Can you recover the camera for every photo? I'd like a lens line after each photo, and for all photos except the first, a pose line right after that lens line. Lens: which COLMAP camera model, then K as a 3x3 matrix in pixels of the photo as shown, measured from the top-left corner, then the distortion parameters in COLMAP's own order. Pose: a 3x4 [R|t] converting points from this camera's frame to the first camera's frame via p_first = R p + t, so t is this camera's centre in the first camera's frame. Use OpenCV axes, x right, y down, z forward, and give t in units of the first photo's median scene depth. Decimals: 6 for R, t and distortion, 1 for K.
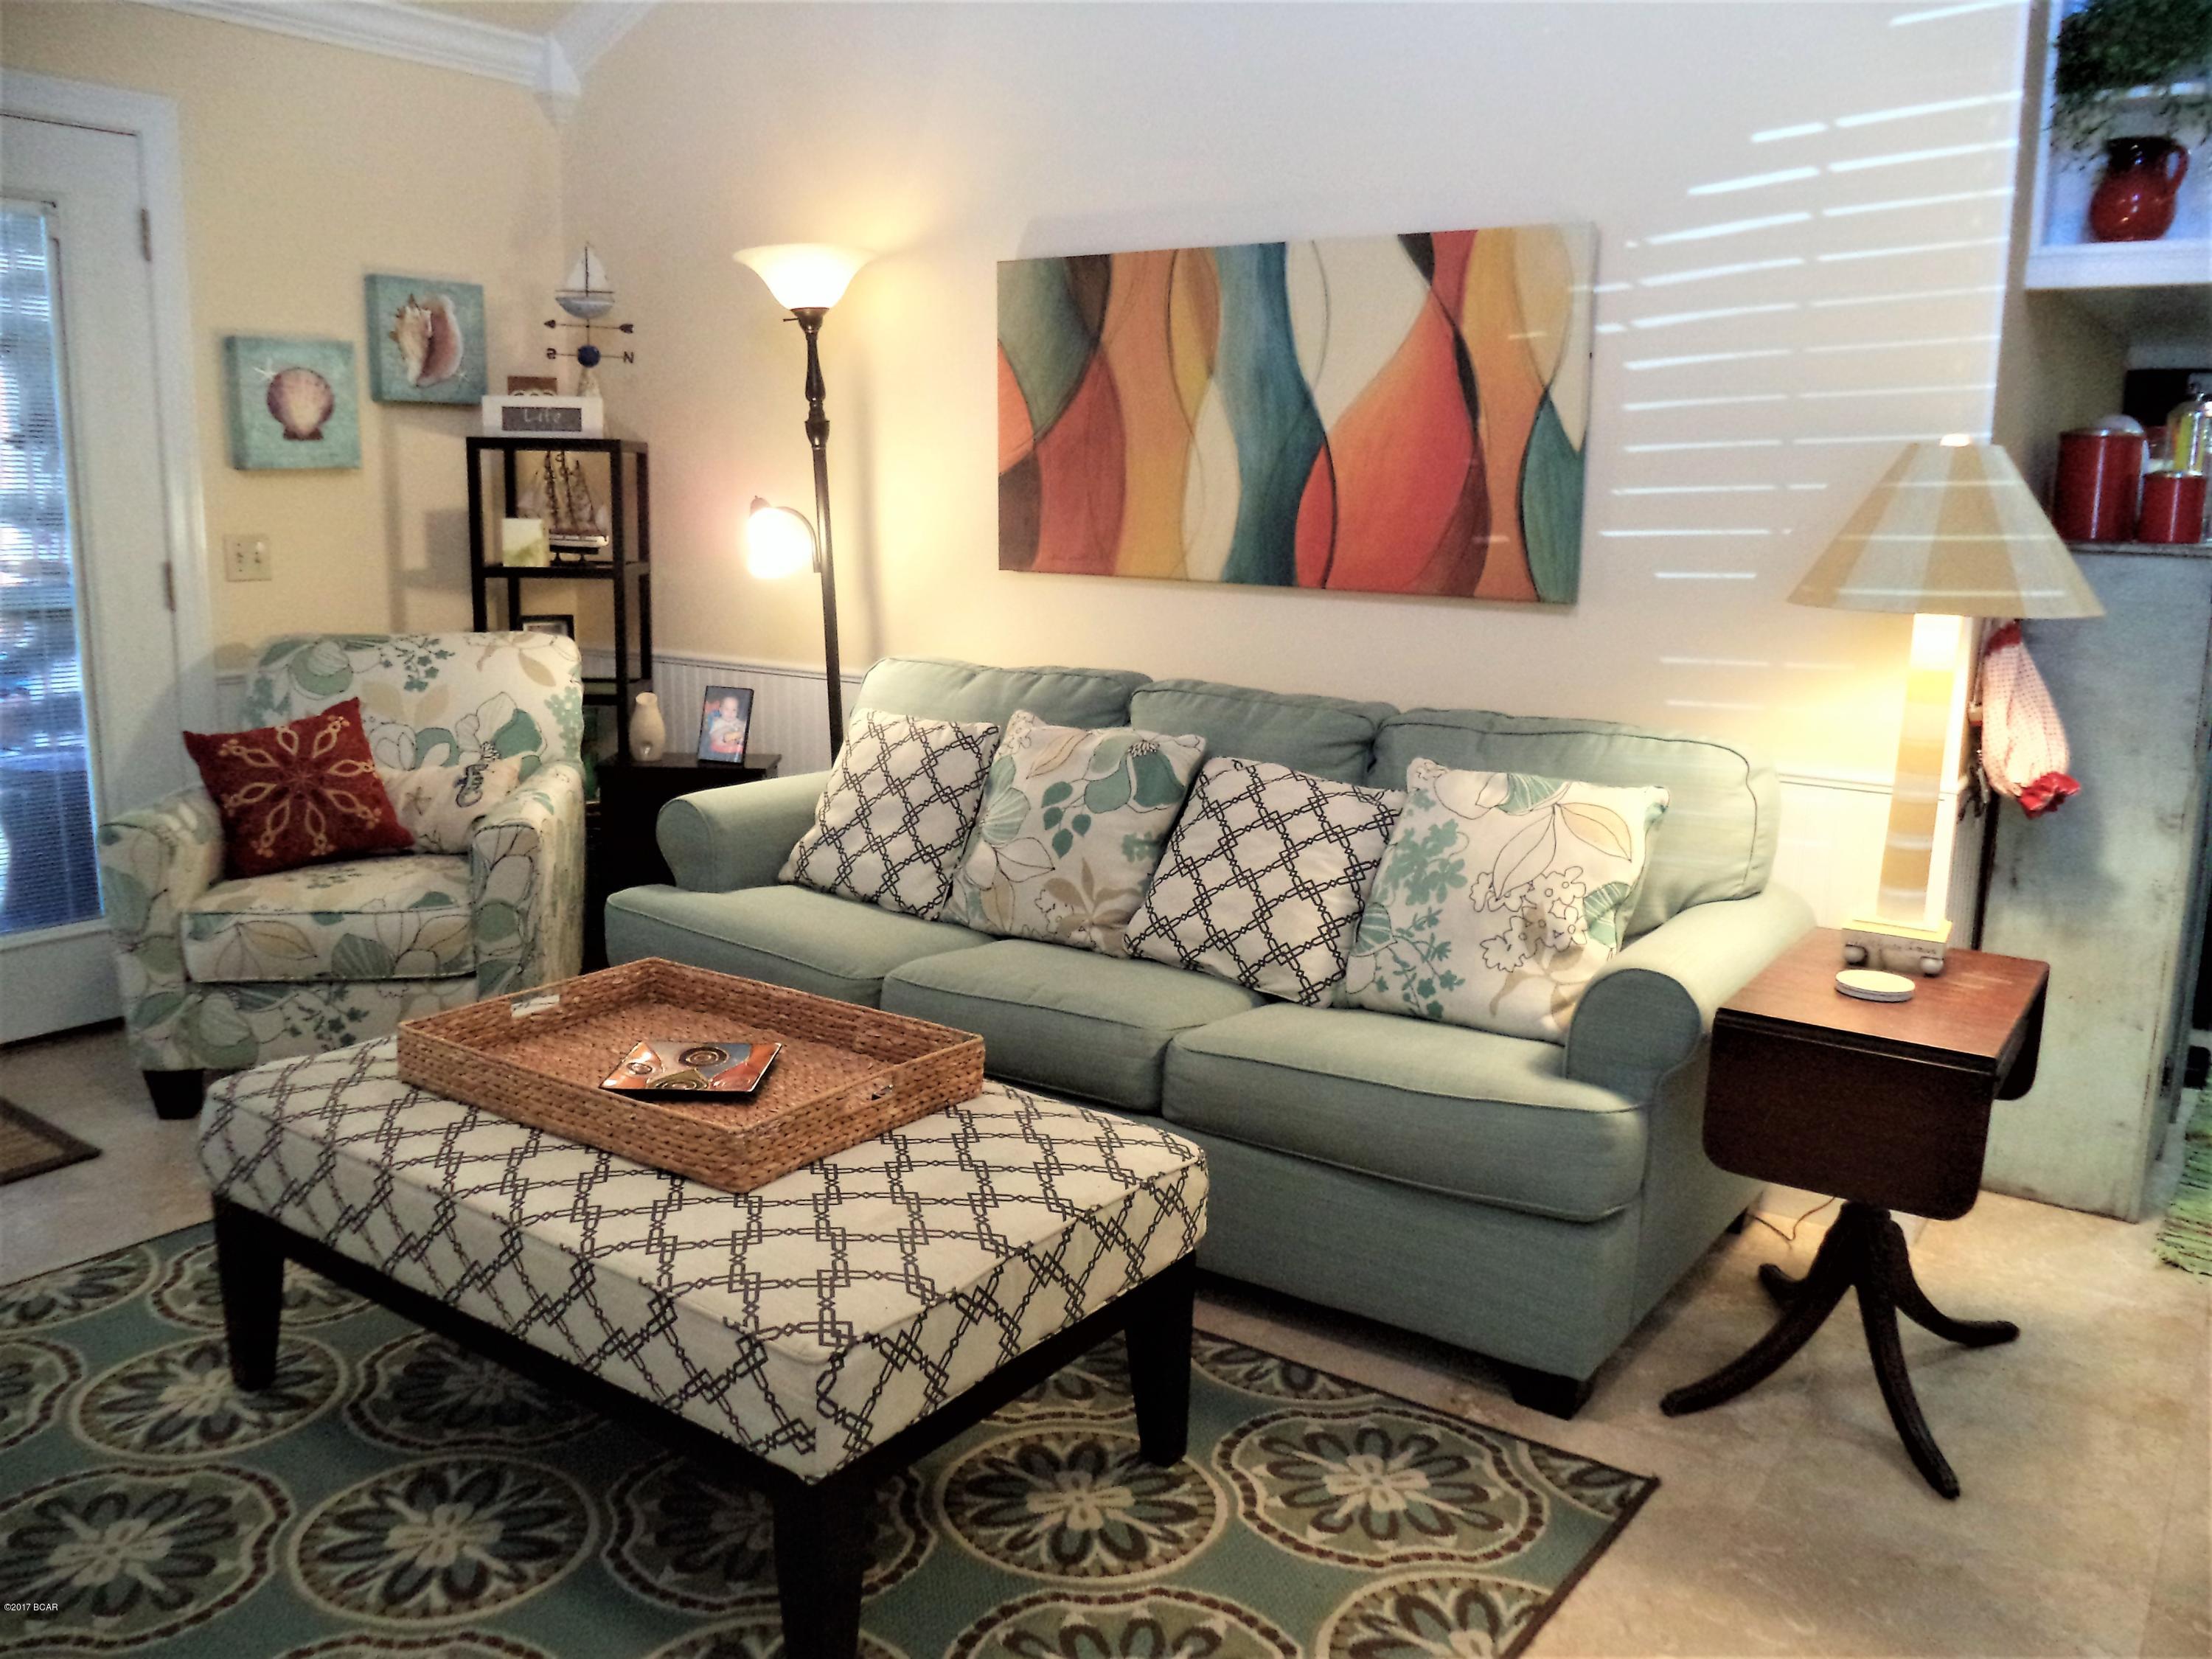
lens RADIAL K [[1754.5, 0, 1098.8], [0, 1754.5, 821.4], [0, 0, 1]] dist [-0.051635, 0.011655]
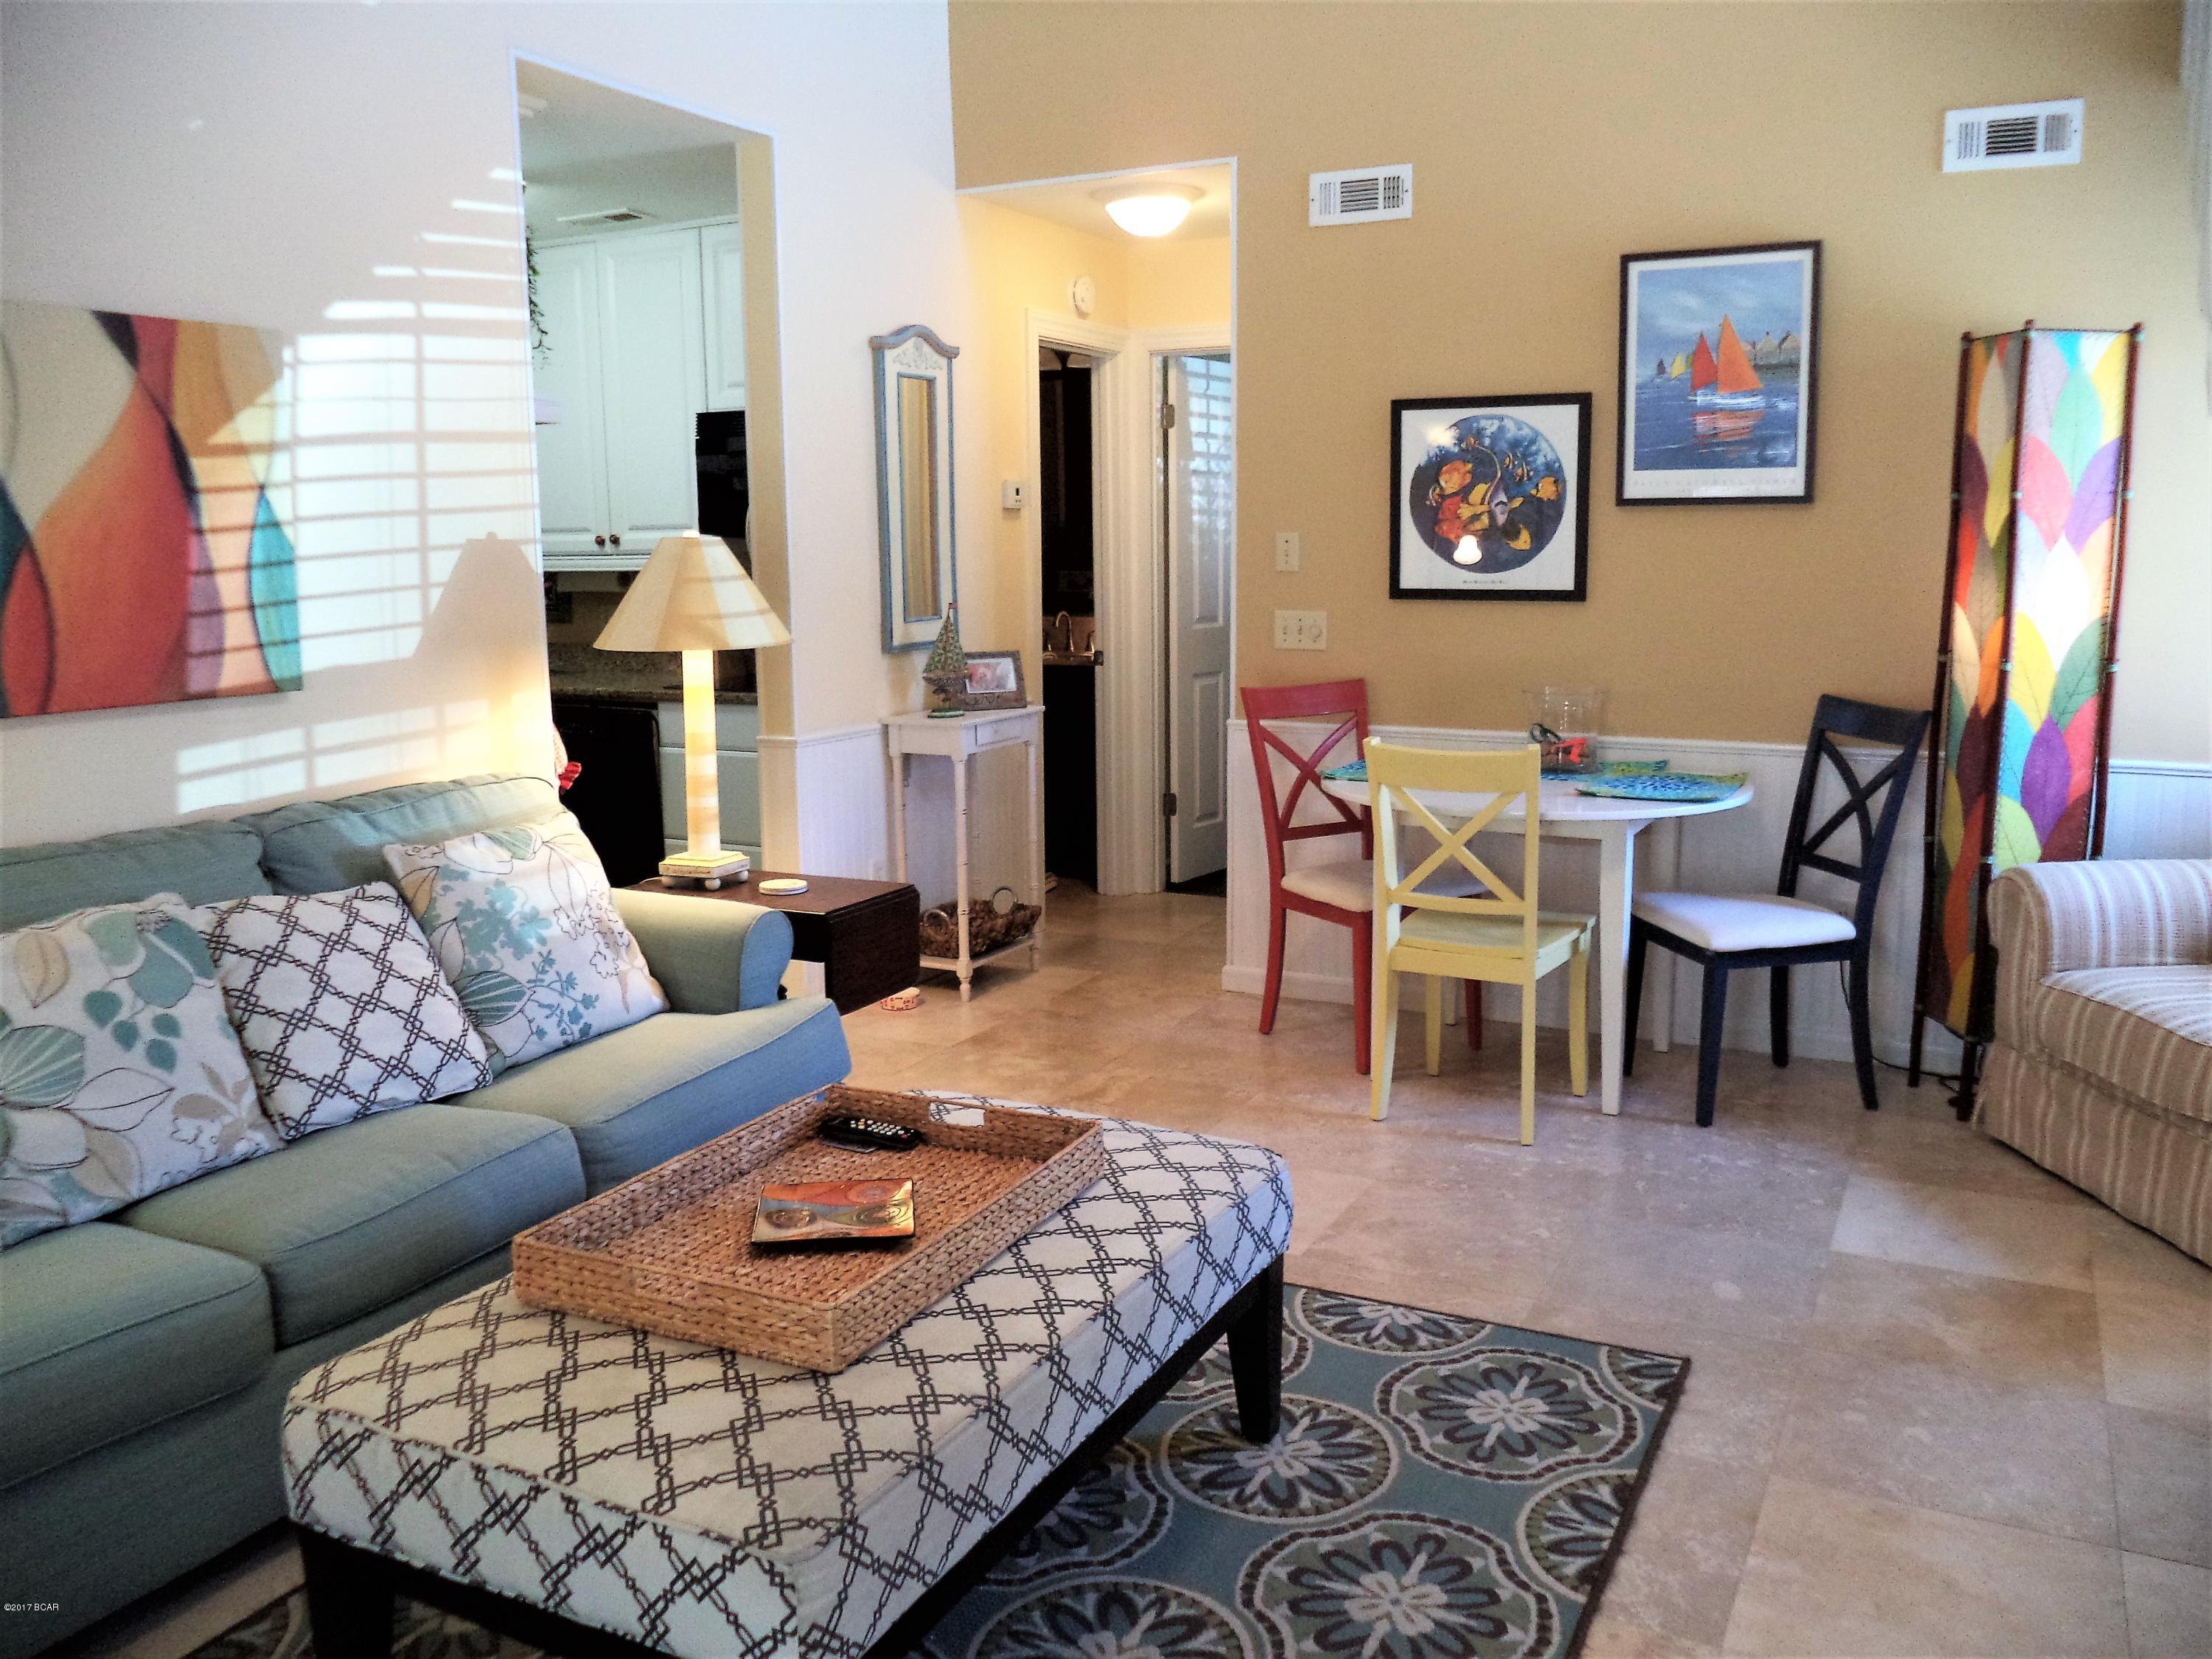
lens RADIAL K [[1754.5, 0, 1101.1], [0, 1754.5, 823.3], [0, 0, 1]] dist [-0.051635, 0.011655]
pose [[-0.147146, -0.173368, 0.973803, -0.744321], [0.195228, 0.960061, 0.200422, -0.146321], [-0.969657, 0.219605, -0.107423, 0.595928]]
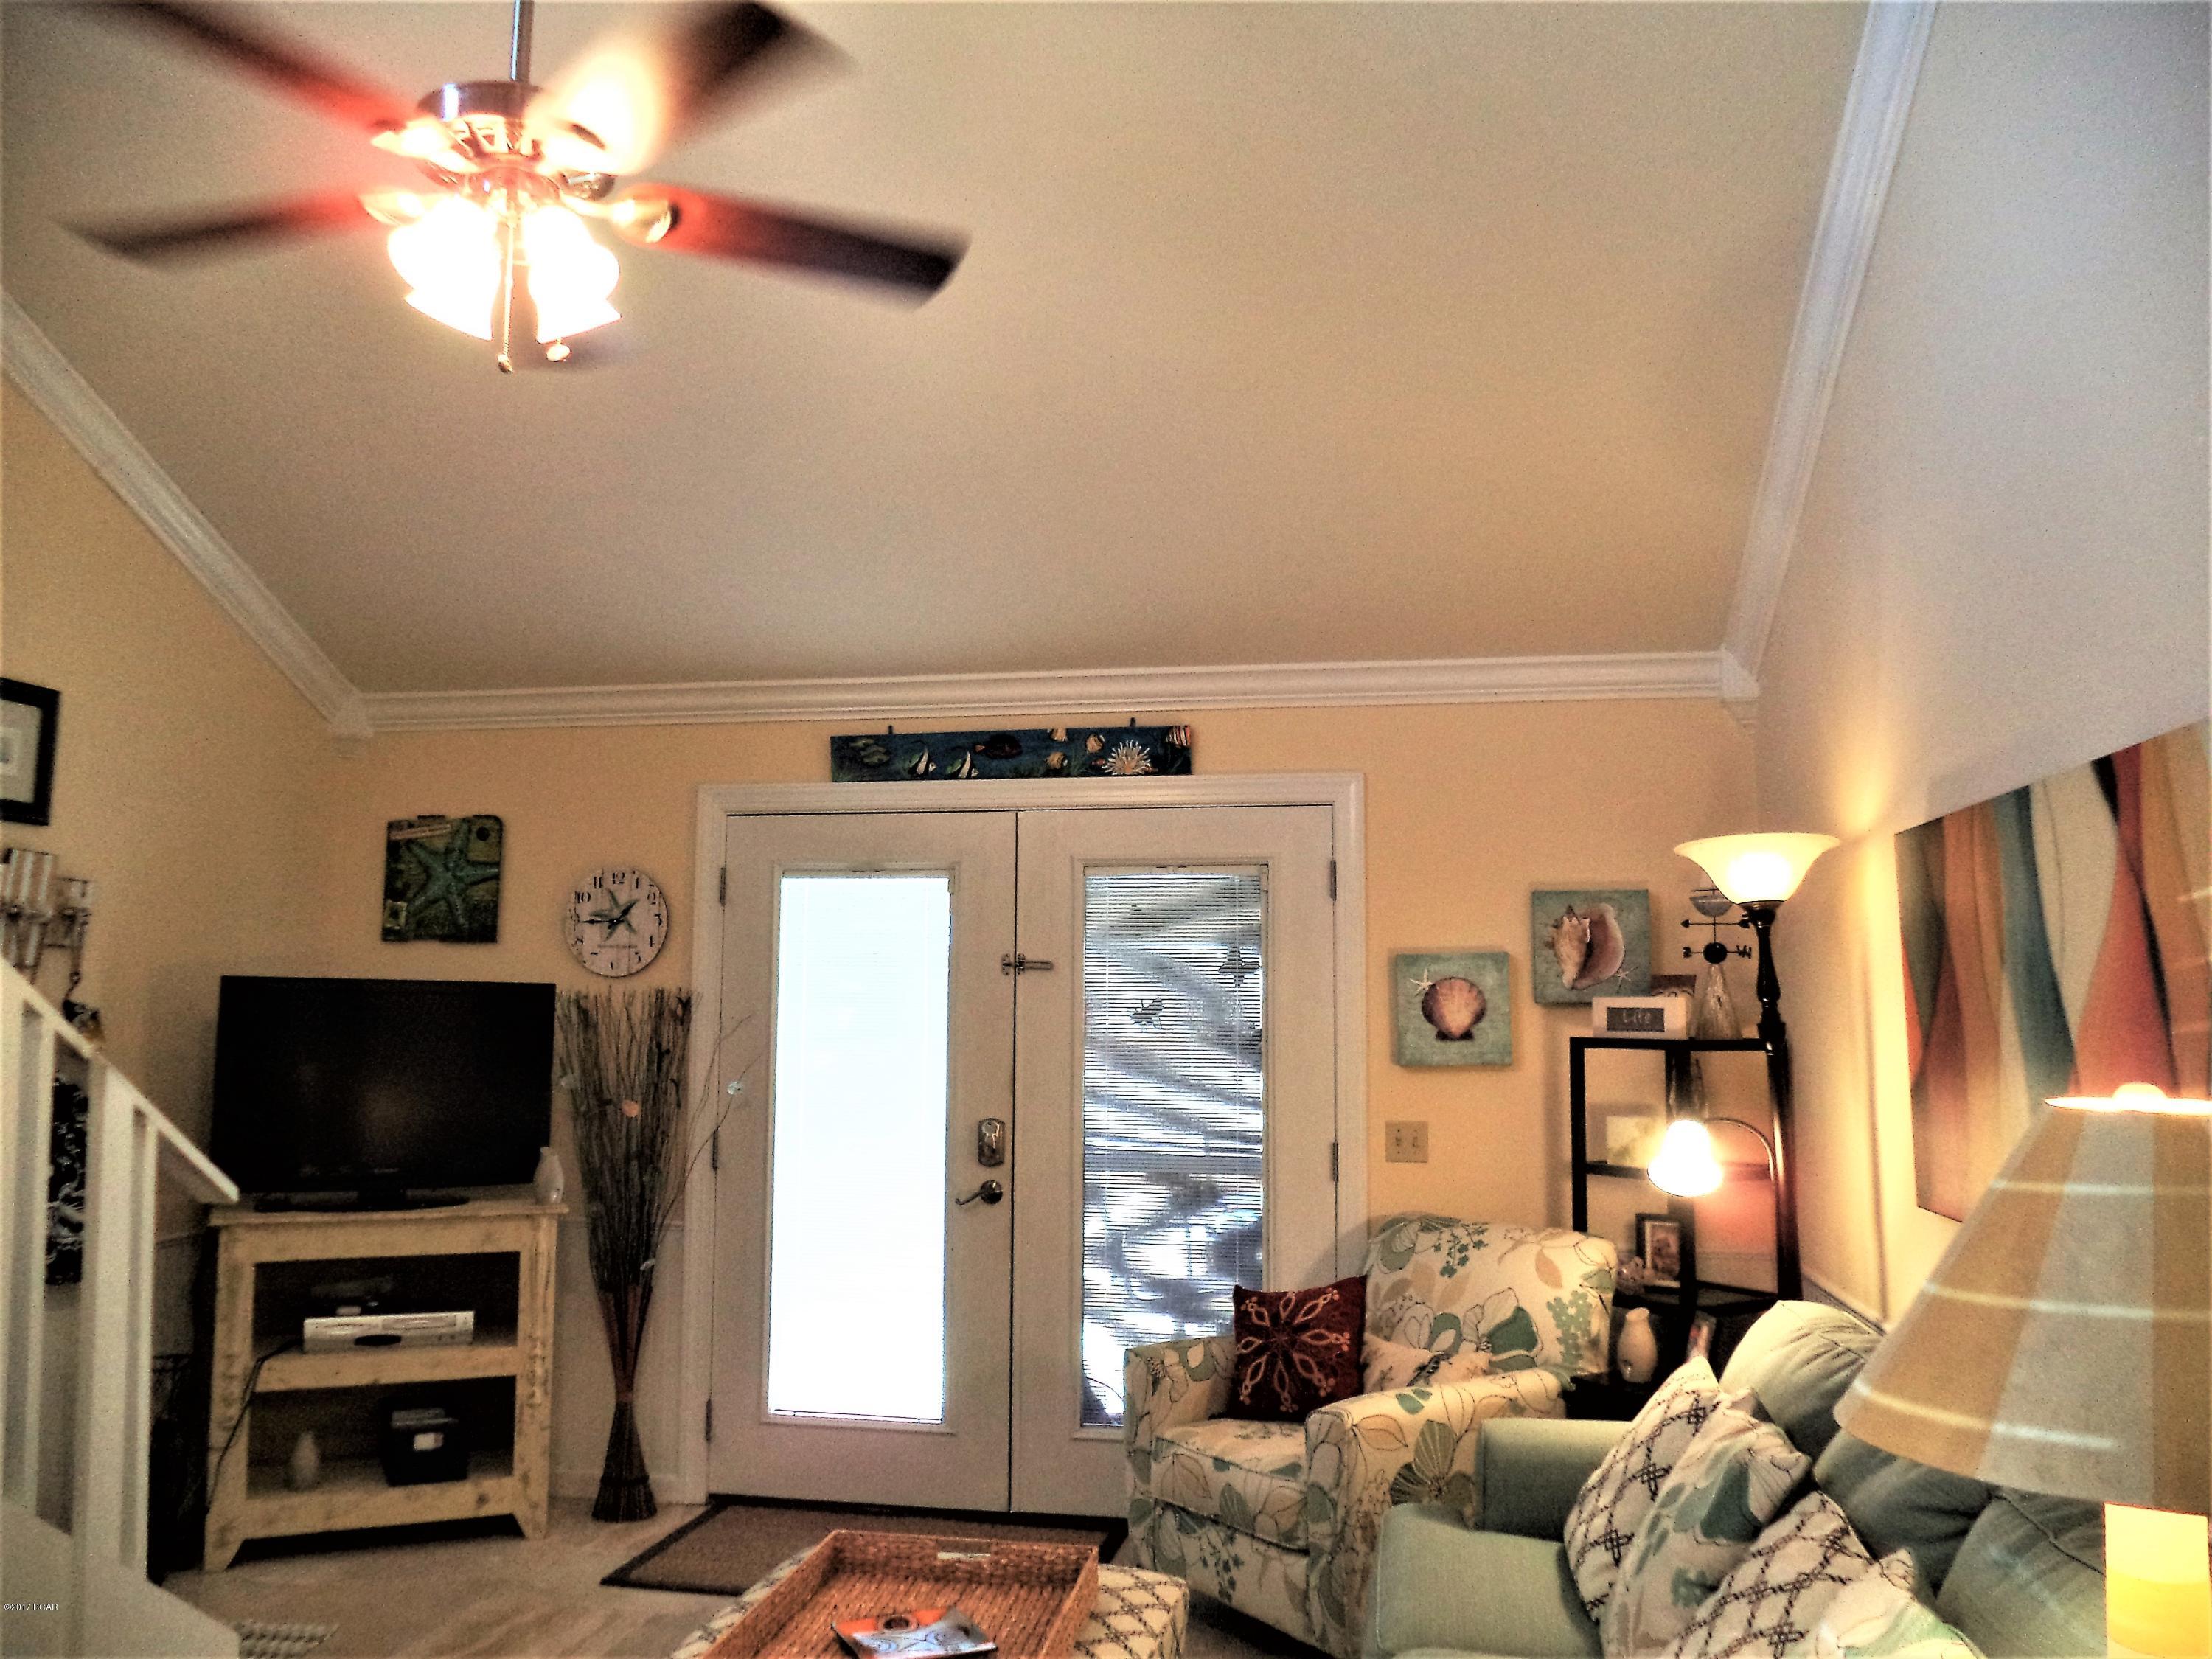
lens RADIAL K [[1754.5, 0, 1097.2], [0, 1754.5, 823.0], [0, 0, 1]] dist [-0.051635, 0.011655]
pose [[0.432310, -0.112422, -0.894689, 0.559448], [-0.168889, 0.964545, -0.202806, -0.099842], [0.885768, 0.238778, 0.397996, 0.353554]]
